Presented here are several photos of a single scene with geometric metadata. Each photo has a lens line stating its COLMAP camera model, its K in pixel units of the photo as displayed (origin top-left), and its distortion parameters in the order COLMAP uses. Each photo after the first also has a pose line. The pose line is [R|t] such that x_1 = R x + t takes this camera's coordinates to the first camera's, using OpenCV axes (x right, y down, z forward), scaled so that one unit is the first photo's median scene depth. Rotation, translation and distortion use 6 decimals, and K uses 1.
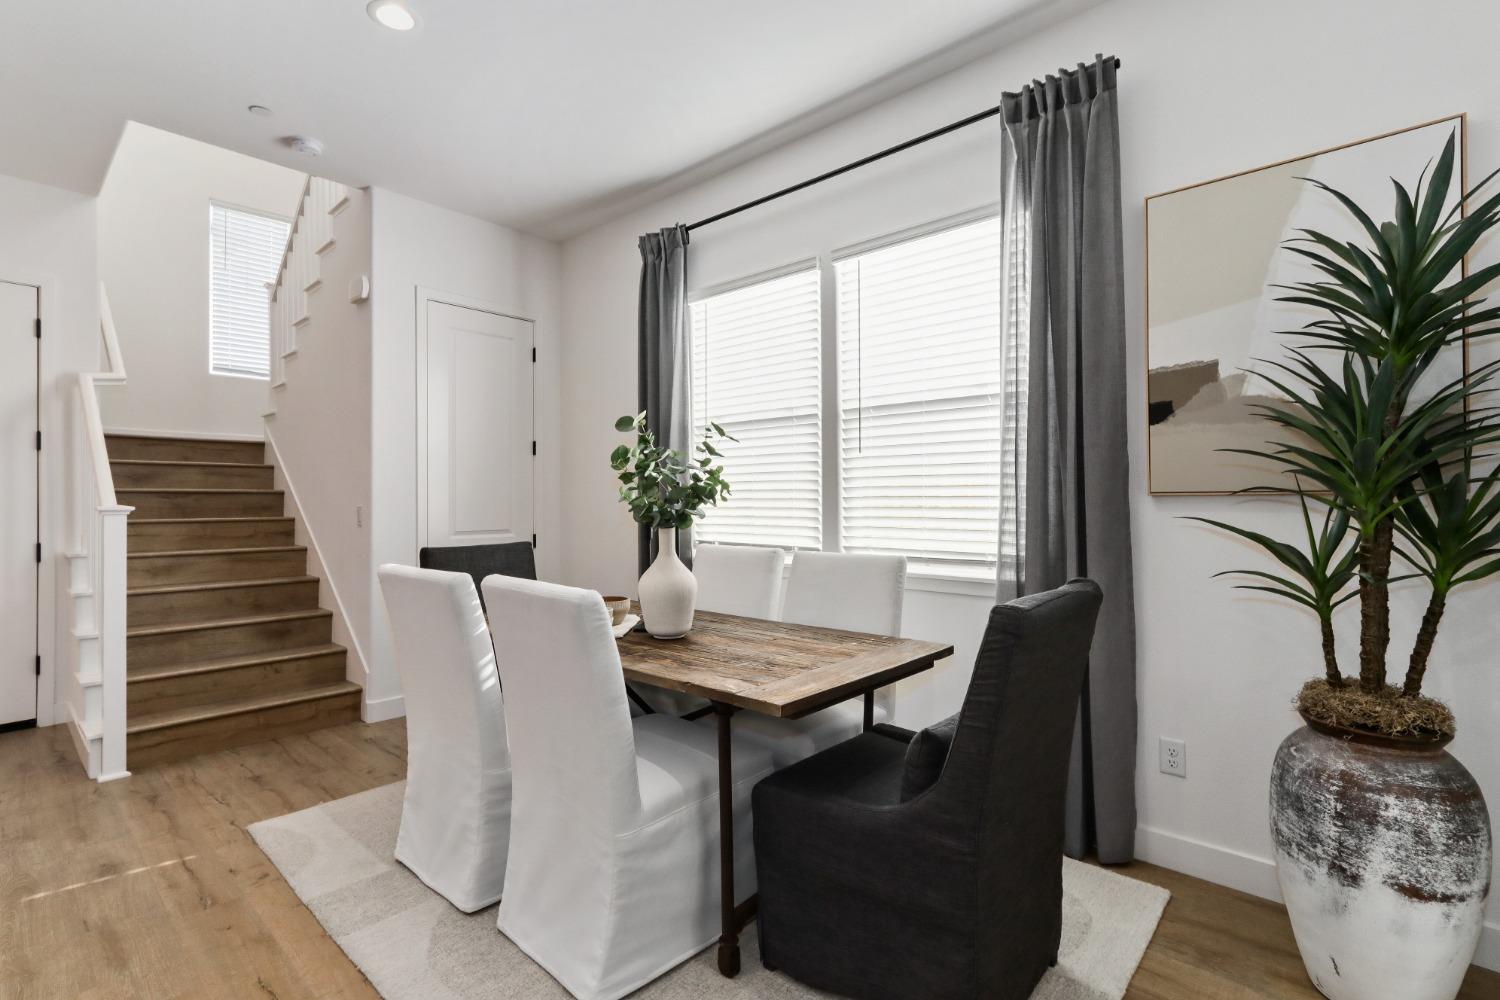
lens RADIAL K [[696.0, 0, 756.0], [0, 696.0, 497.1], [0, 0, 1]] dist [-0.000402, 0.003686]
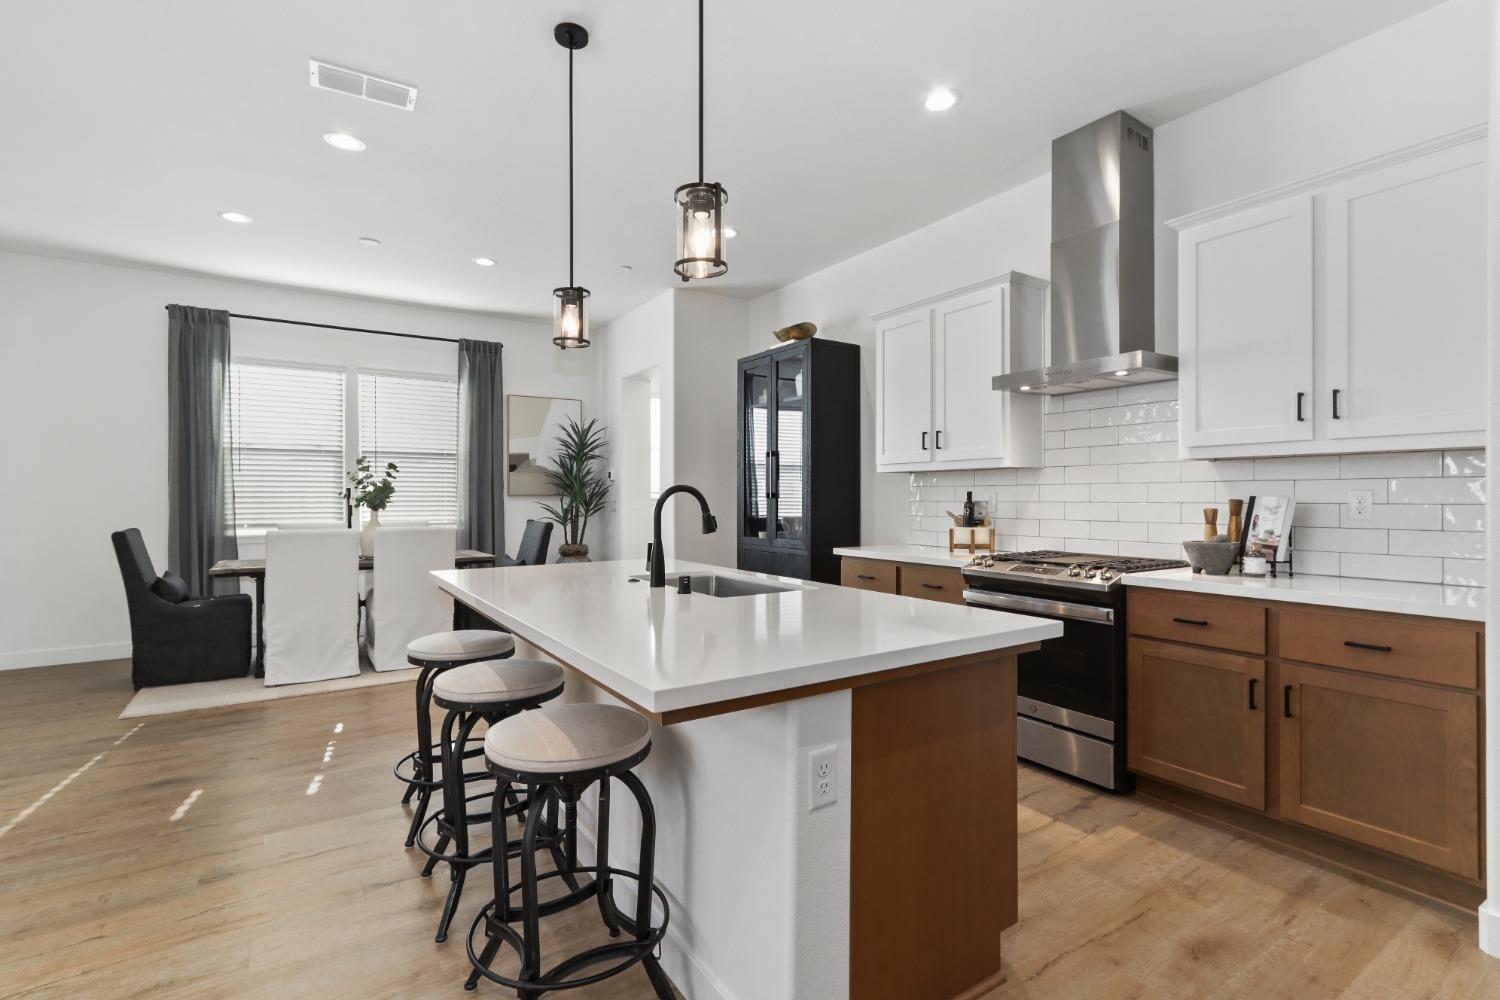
lens RADIAL K [[696.0, 0, 747.6], [0, 696.0, 497.0], [0, 0, 1]] dist [-0.000402, 0.003686]
pose [[0.255910, 0.004280, 0.966691, -1.525828], [-0.001201, 0.999991, -0.004109, 0.010046], [-0.966700, -0.000109, 0.255913, -0.550337]]
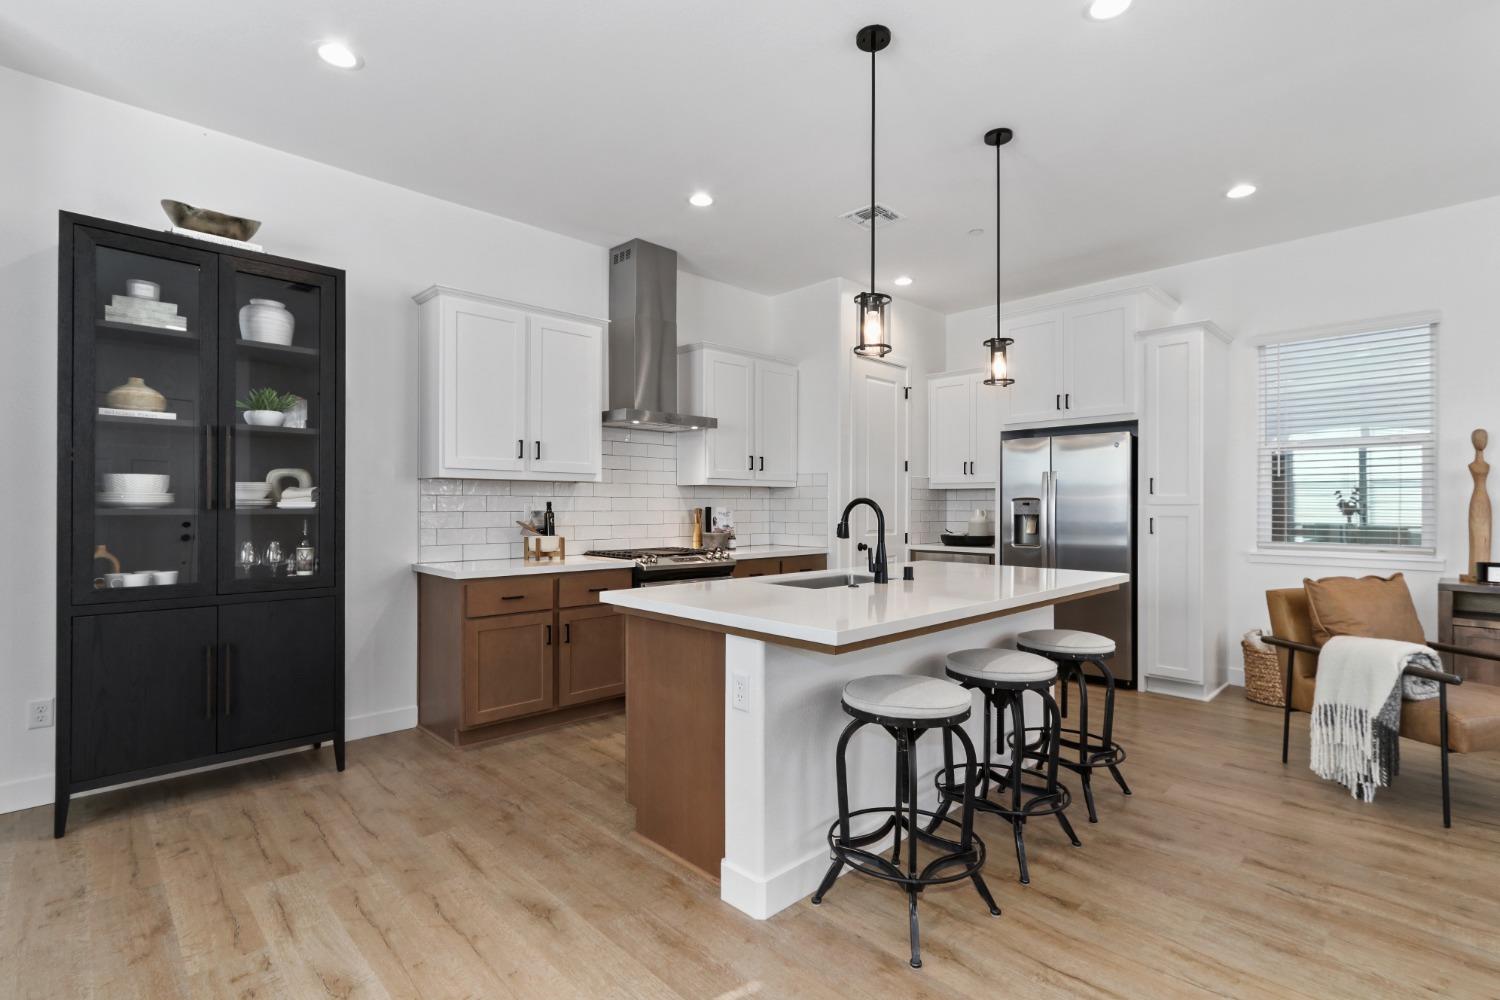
lens RADIAL K [[696.0, 0, 753.2], [0, 696.0, 507.3], [0, 0, 1]] dist [-0.000402, 0.003686]
pose [[-0.997940, 0.001901, 0.064124, -0.685214], [0.001940, 0.999998, 0.000546, 0.004636], [-0.064123, 0.000669, -0.997942, 0.690115]]
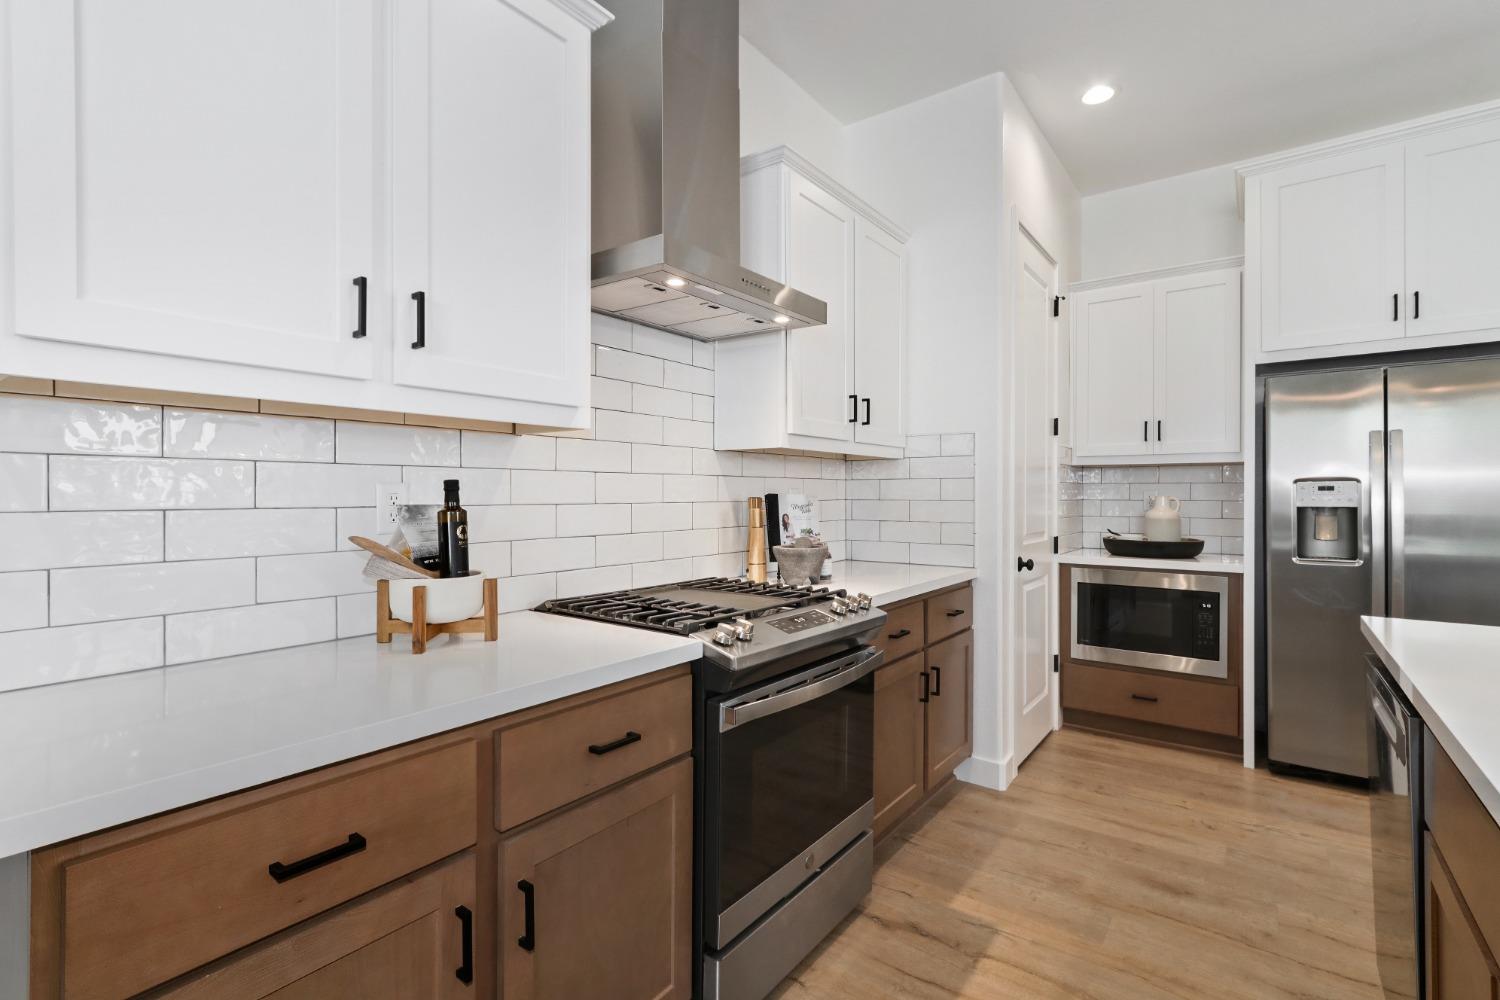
lens RADIAL K [[696.0, 0, 749.6], [0, 696.0, 493.7], [0, 0, 1]] dist [-0.000402, 0.003686]
pose [[-0.995333, 0.002928, -0.096455, -0.364979], [0.002975, 0.999996, -0.000344, 0.004428], [0.096454, -0.000629, -0.995337, -0.126780]]
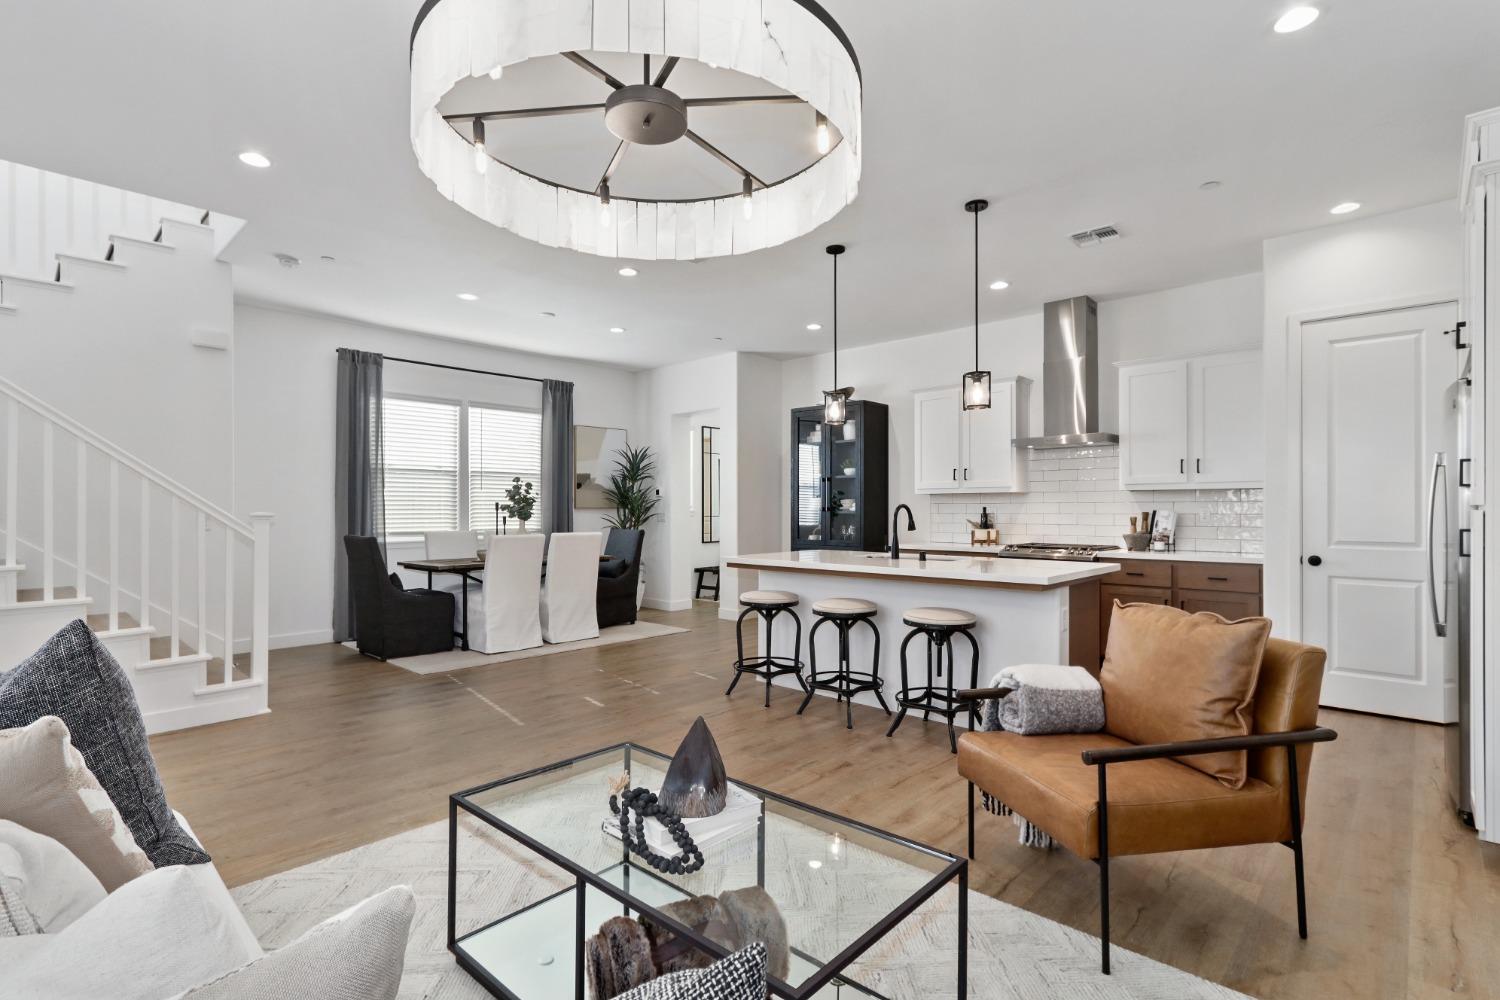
lens RADIAL K [[696.0, 0, 749.7], [0, 696.0, 510.6], [0, 0, 1]] dist [-0.000402, 0.003686]
pose [[0.027217, 0.002896, 0.999625, -2.247726], [-0.001713, 0.999994, -0.002851, 0.011784], [-0.999628, -0.001635, 0.027222, 0.010878]]
